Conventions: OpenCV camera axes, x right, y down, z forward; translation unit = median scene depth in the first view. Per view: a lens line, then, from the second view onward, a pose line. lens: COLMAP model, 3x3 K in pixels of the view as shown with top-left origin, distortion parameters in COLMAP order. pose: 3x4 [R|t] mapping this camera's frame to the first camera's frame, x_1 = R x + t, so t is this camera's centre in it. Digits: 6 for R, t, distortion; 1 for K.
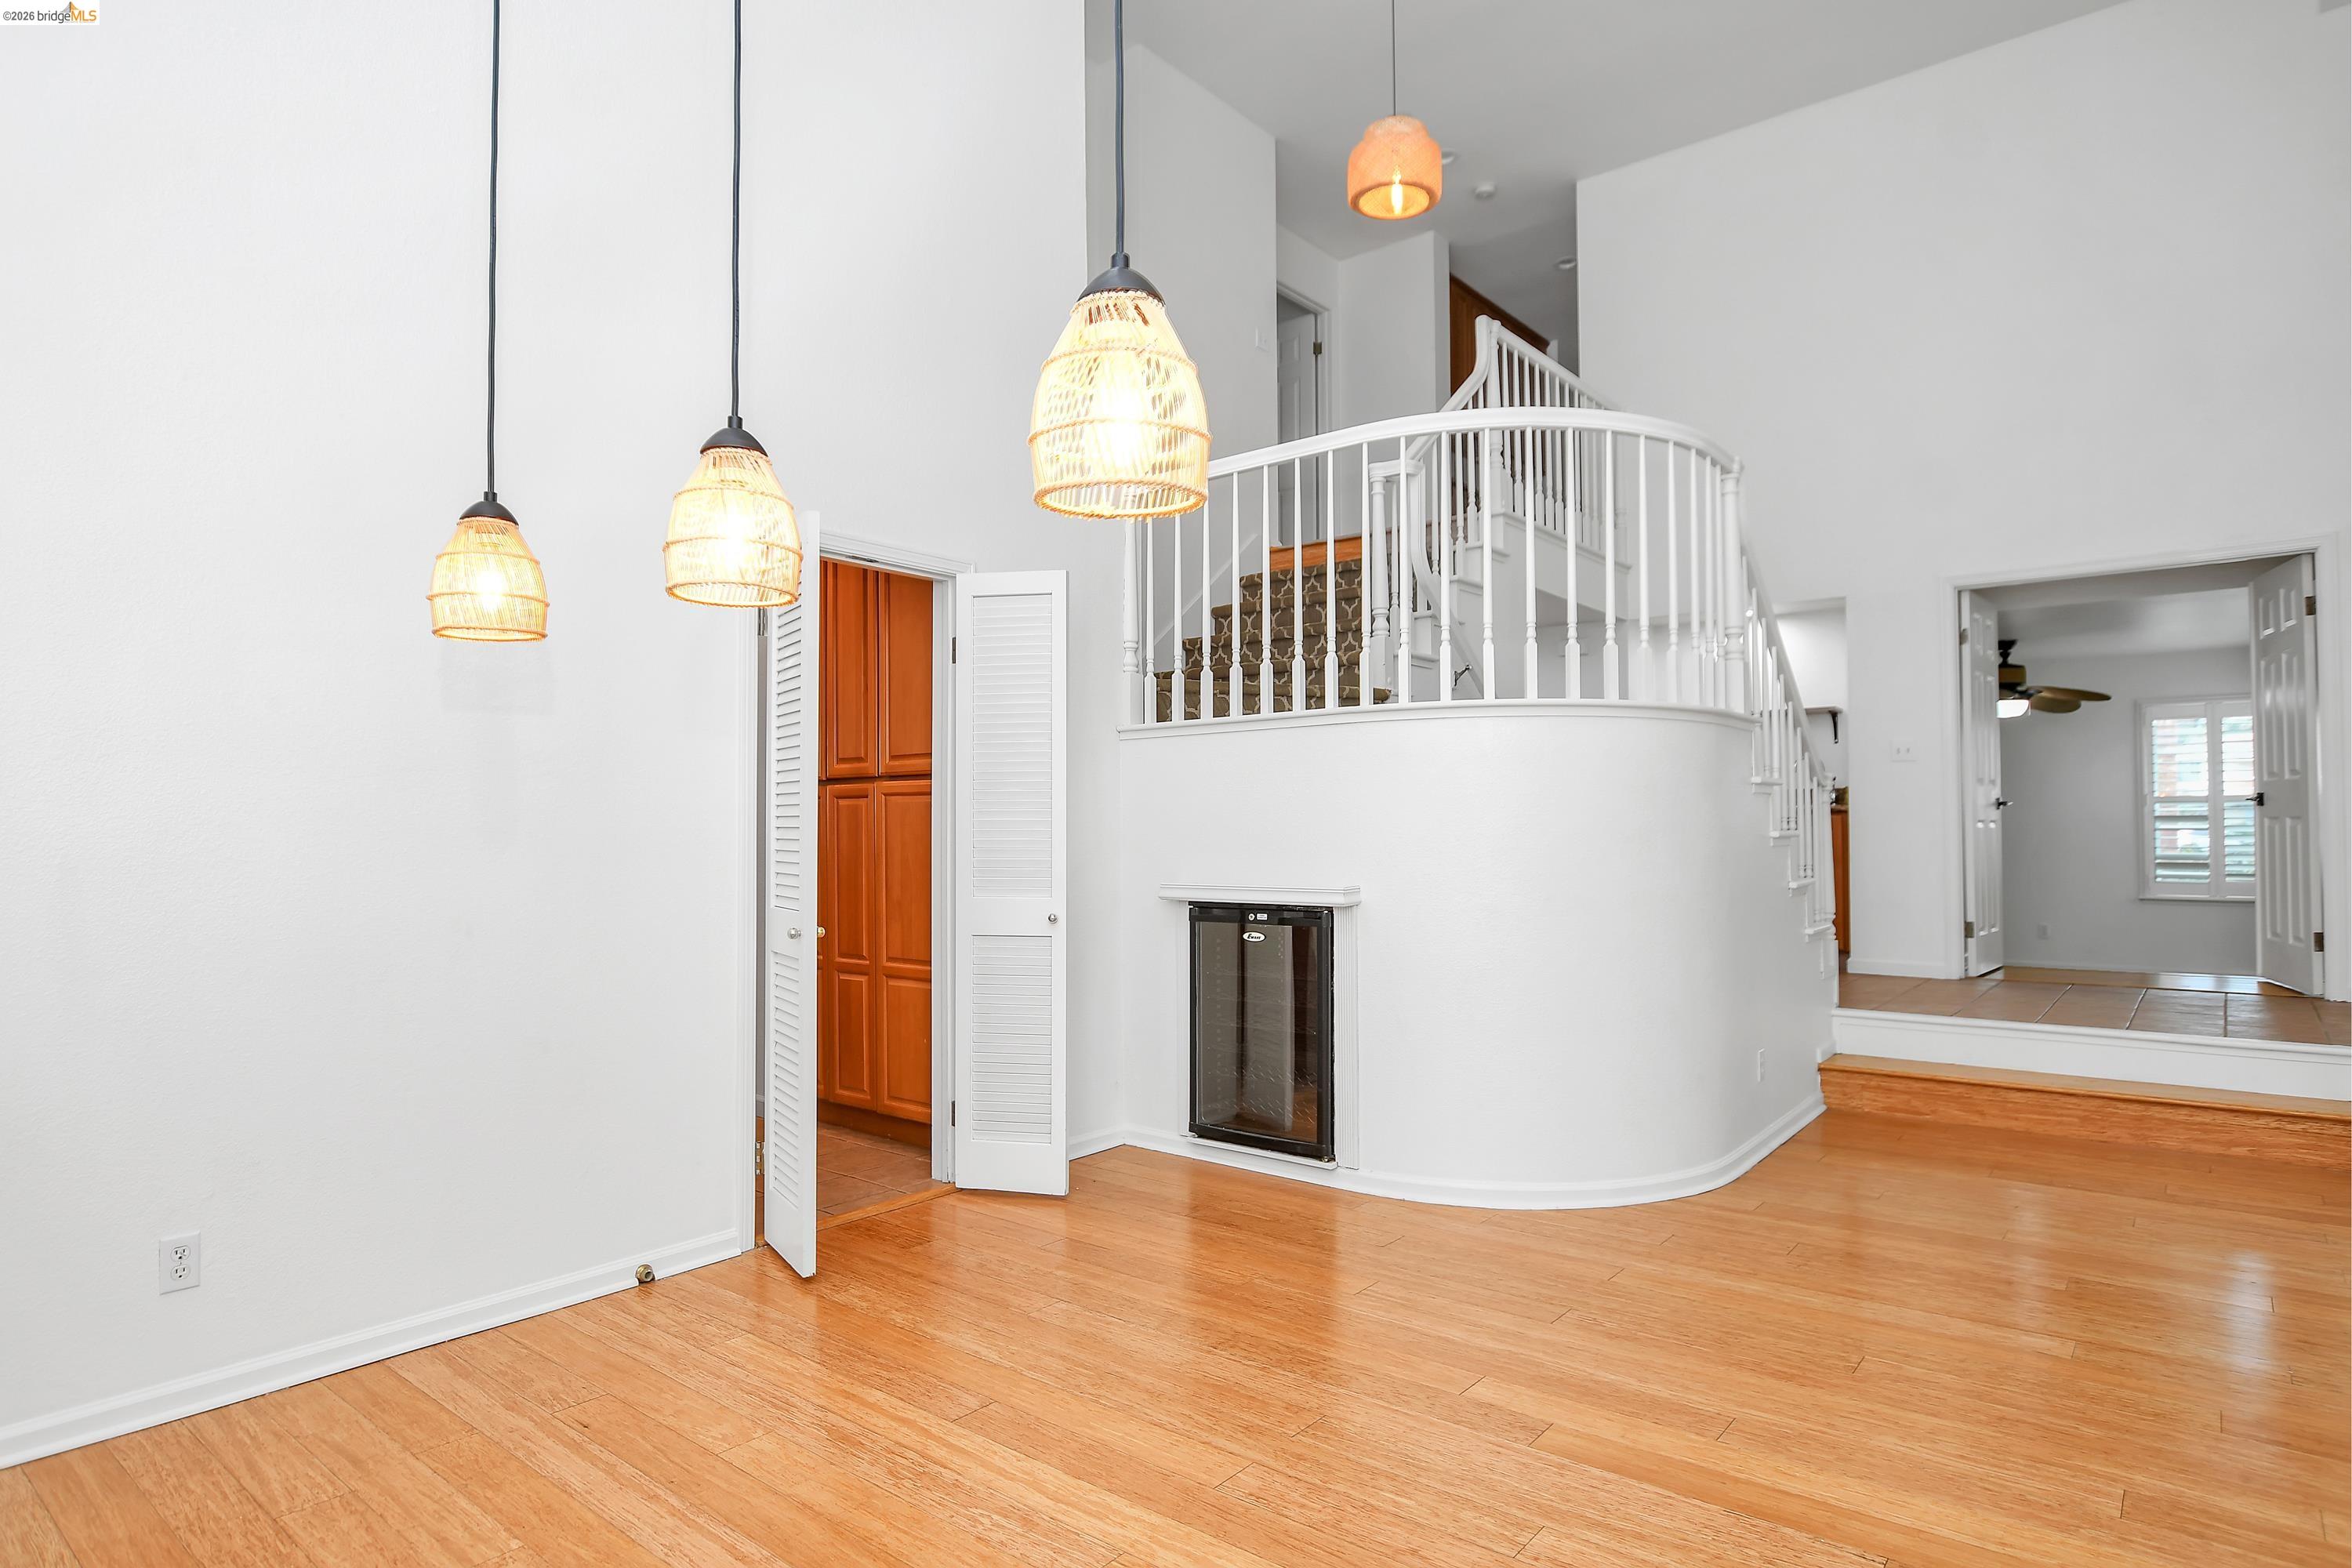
lens RADIAL K [[1311.8, 0, 1136.1], [0, 1311.8, 799.3], [0, 0, 1]] dist [-0.008012, -0.001351]
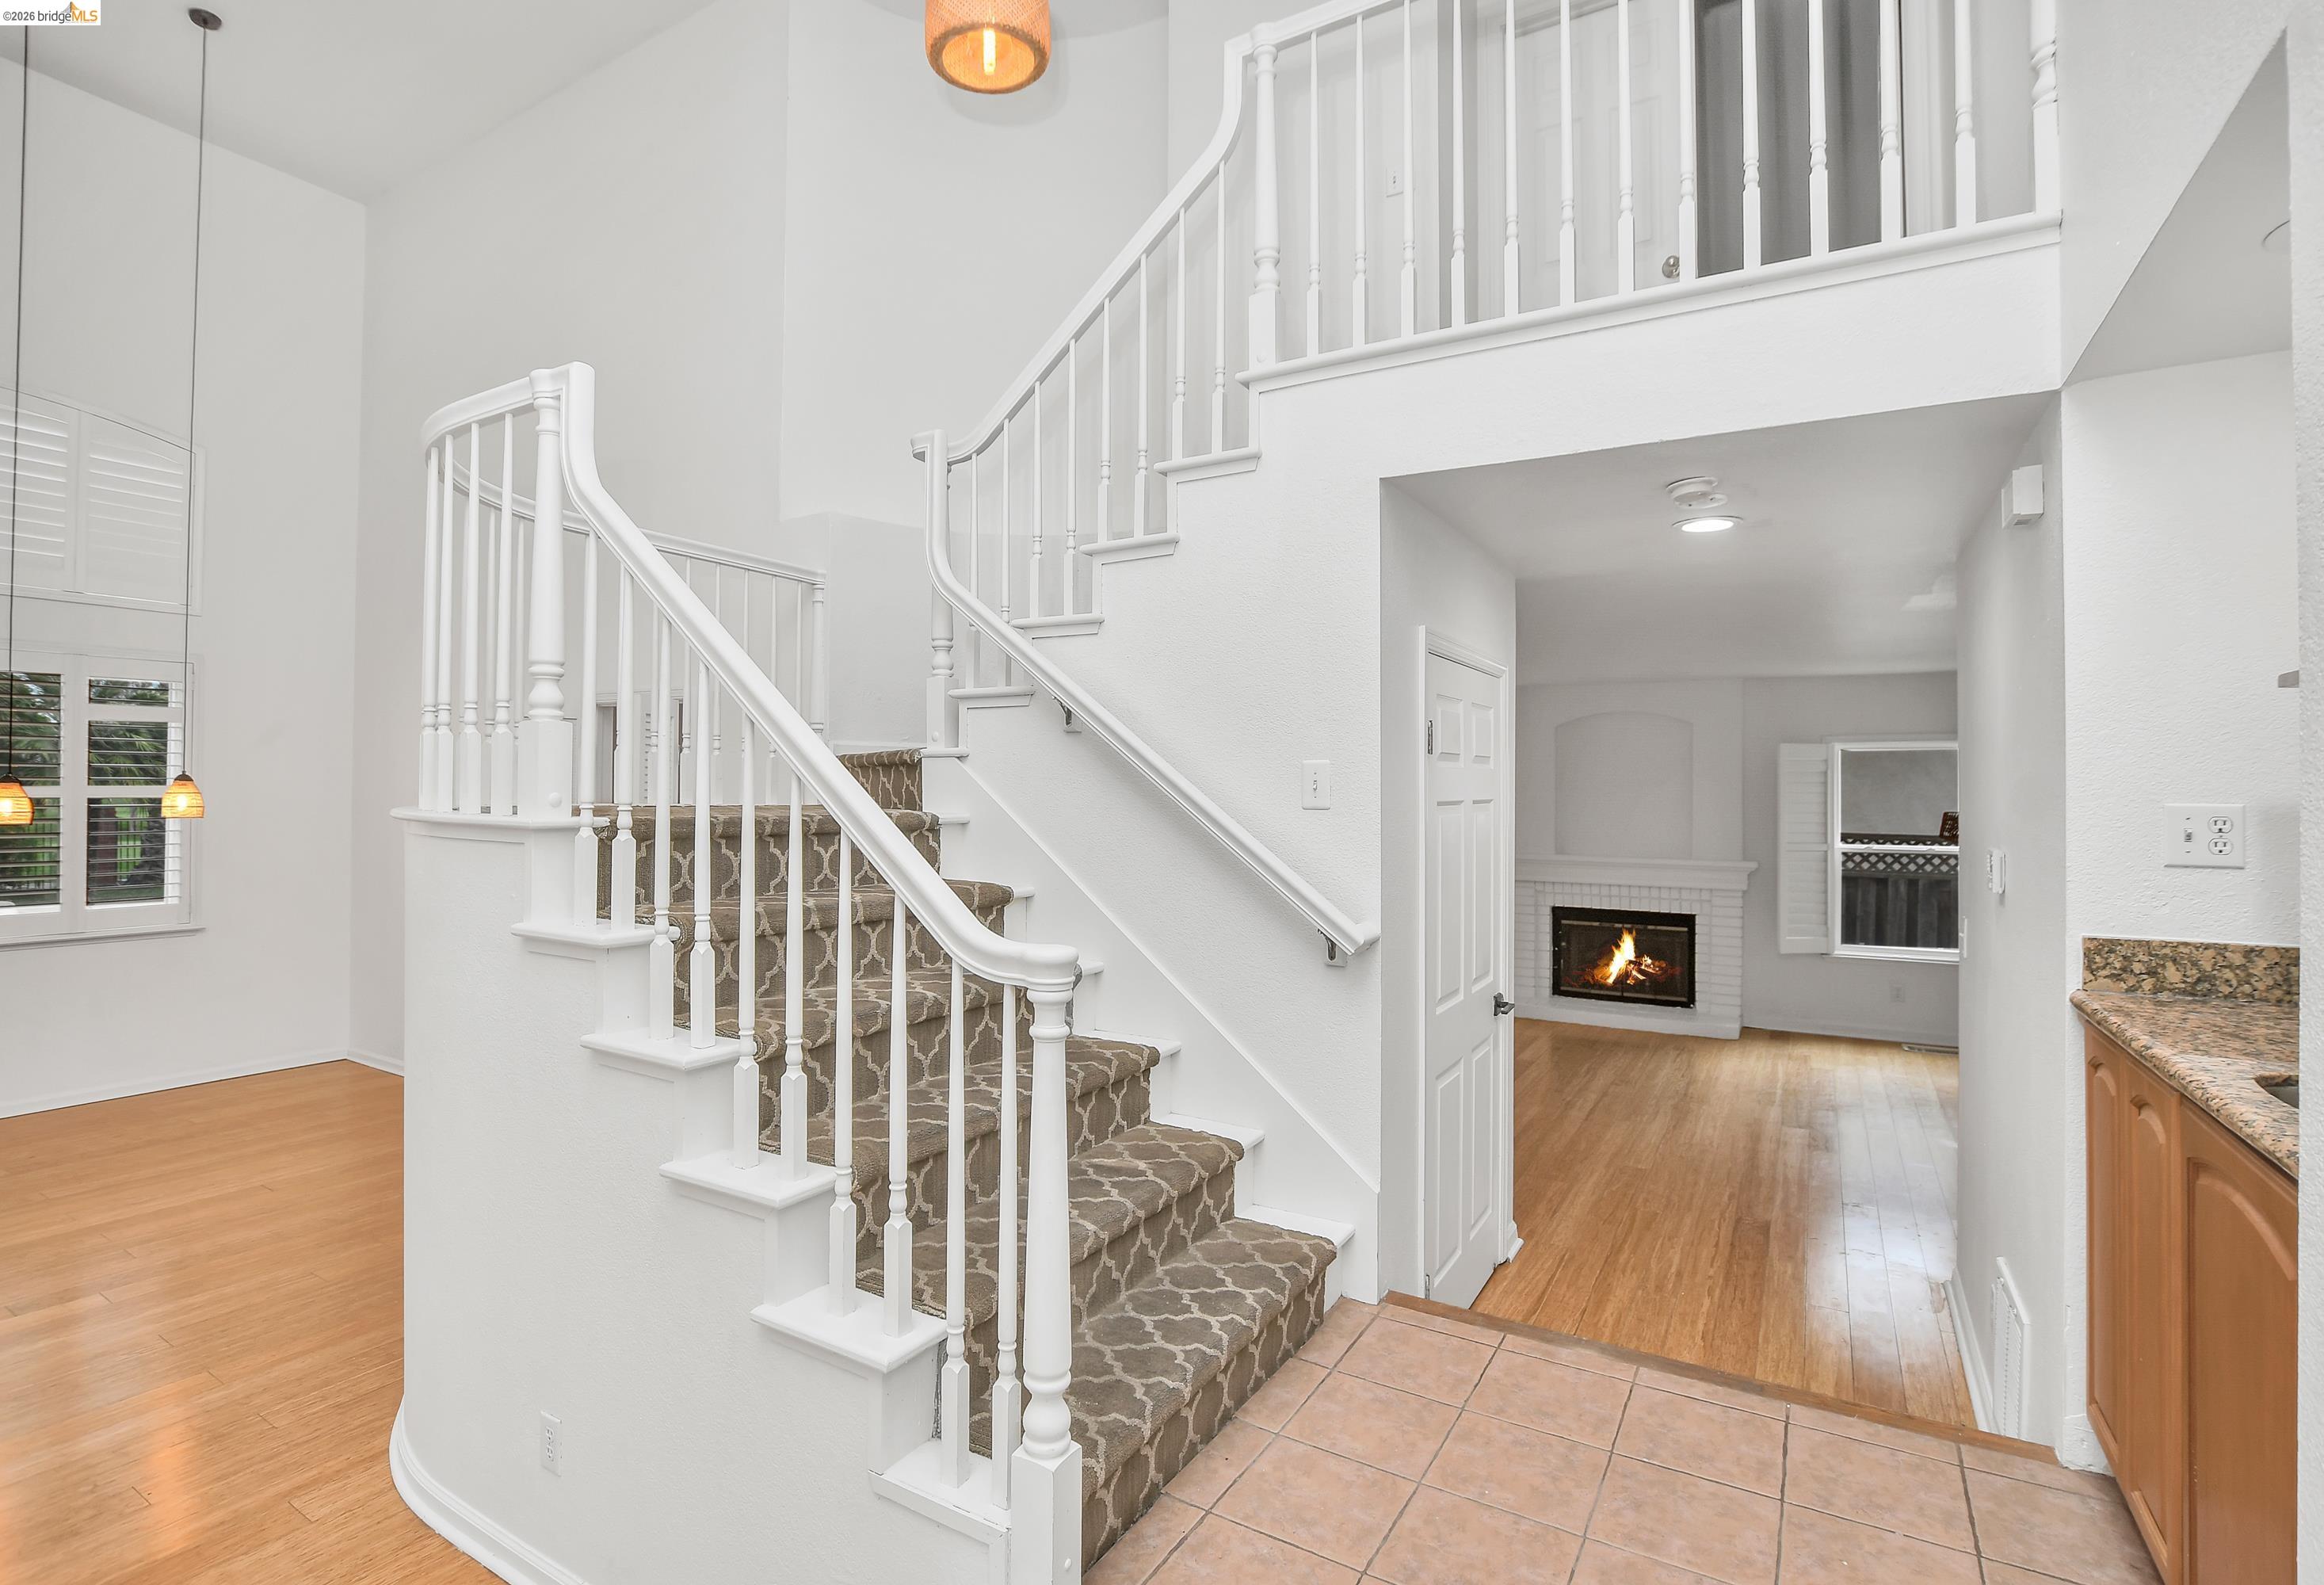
lens RADIAL K [[1135.6, 0, 1137.4], [0, 1135.6, 768.7], [0, 0, 1]] dist [-0.025876, 0.000617]
pose [[0.139220, -0.010209, -0.990209, 1.735281], [0.015192, 0.999851, -0.008173, -0.137480], [0.990145, -0.013905, 0.139354, 2.062425]]
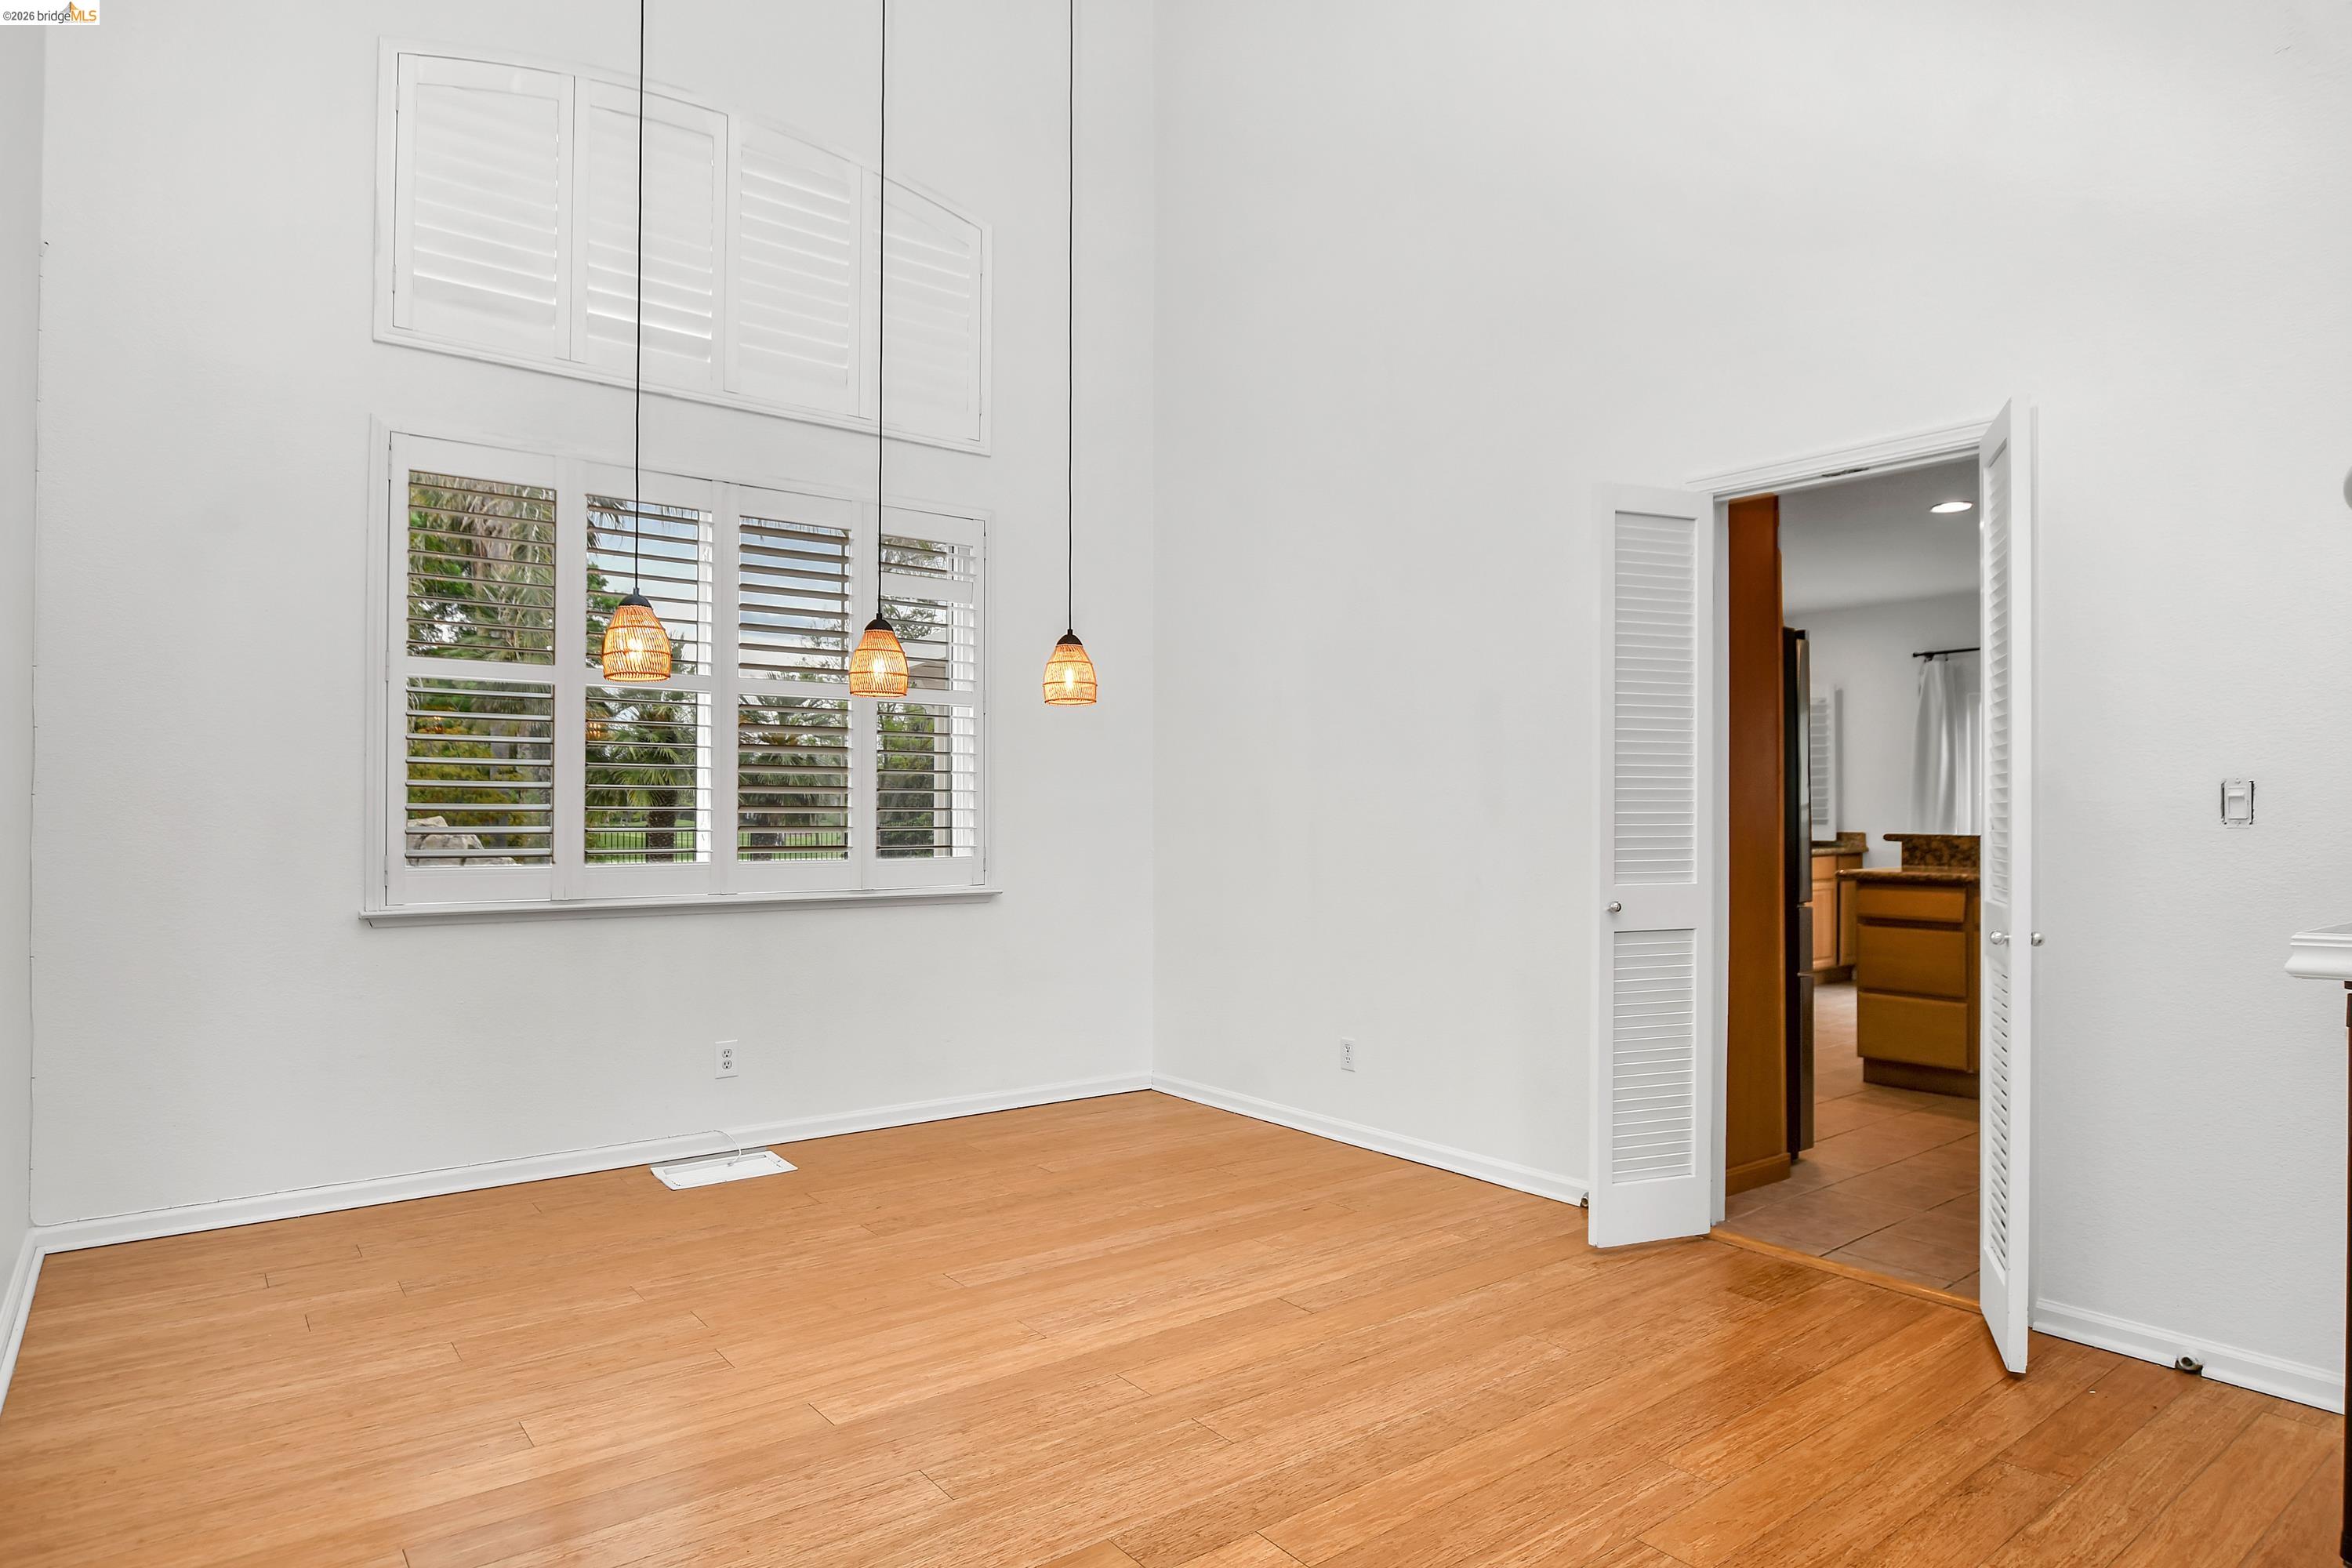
lens RADIAL K [[1311.8, 0, 1136.1], [0, 1311.8, 799.3], [0, 0, 1]] dist [-0.008012, -0.001351]
pose [[-0.232392, -0.008138, -0.972588, 1.021650], [0.018434, 0.999749, -0.012770, 0.033649], [0.972448, -0.020896, -0.232183, 1.126549]]
